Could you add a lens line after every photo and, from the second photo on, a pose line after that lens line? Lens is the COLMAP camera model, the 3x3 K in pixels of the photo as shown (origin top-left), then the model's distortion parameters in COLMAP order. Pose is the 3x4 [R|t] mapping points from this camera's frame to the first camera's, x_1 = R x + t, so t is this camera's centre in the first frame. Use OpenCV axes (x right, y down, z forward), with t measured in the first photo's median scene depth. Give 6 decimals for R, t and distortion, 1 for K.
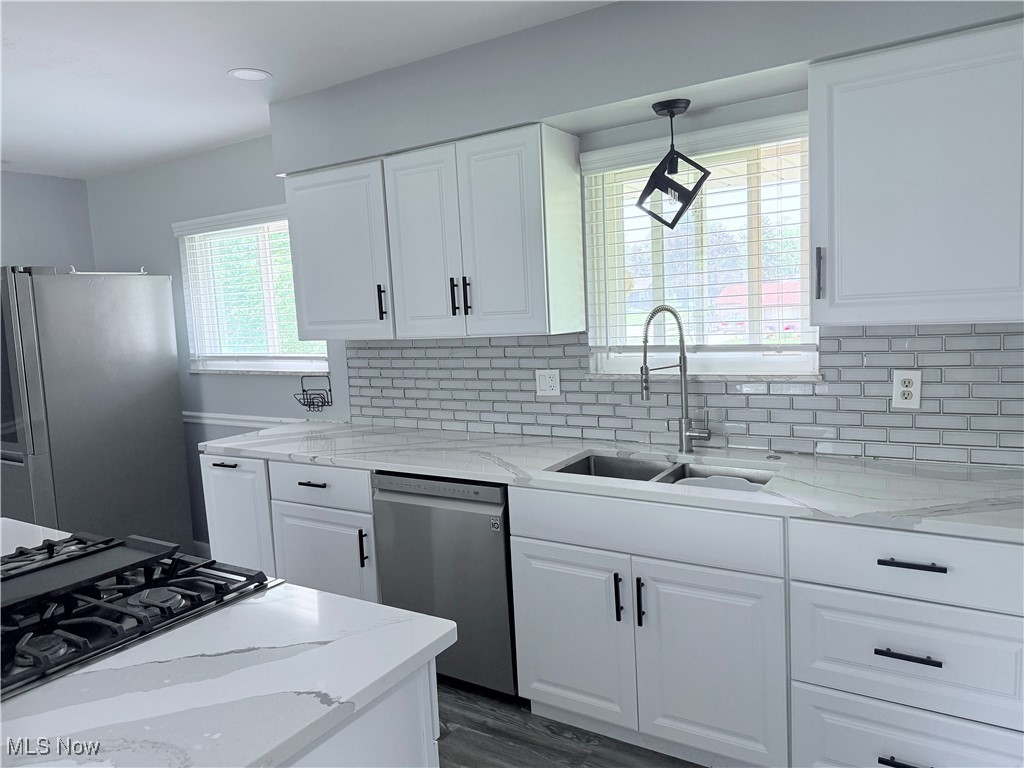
lens RADIAL K [[728.1, 0, 512.0], [0, 728.1, 384.0], [0, 0, 1]] dist [0.074133, -0.079540]
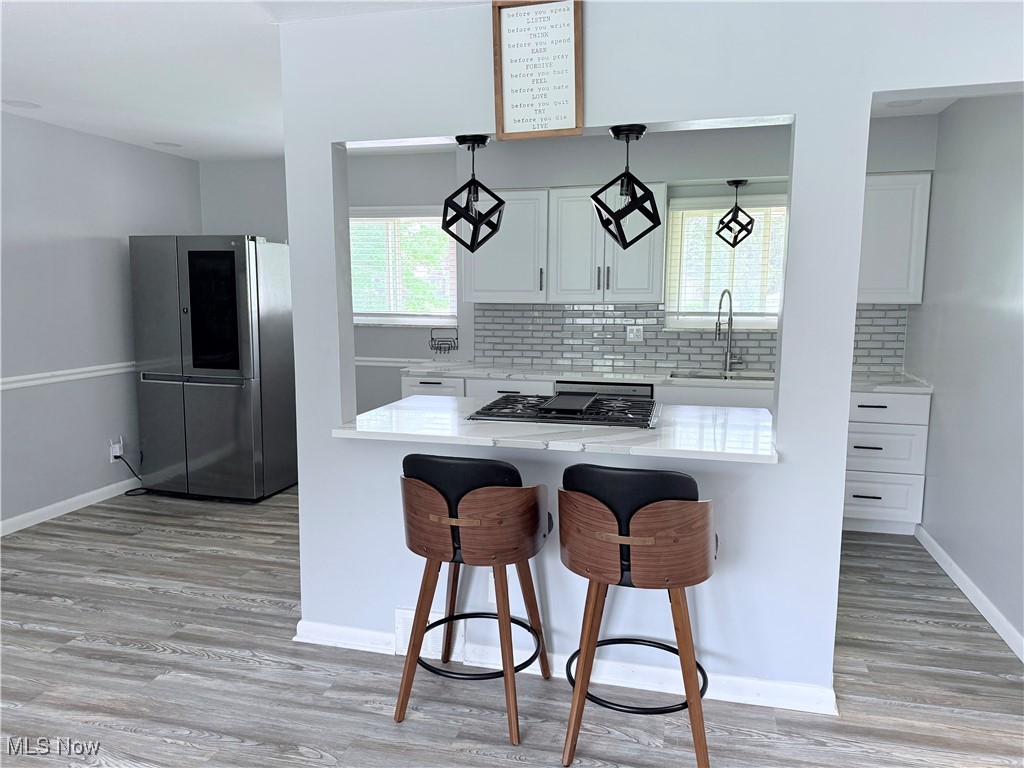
lens RADIAL K [[726.7, 0, 512.0], [0, 726.7, 384.0], [0, 0, 1]] dist [0.052942, -0.064989]
pose [[0.948821, 0.009490, 0.315673, -0.858490], [-0.014604, 0.999798, 0.013839, 0.109807], [-0.315478, -0.017741, 0.948767, -0.559175]]
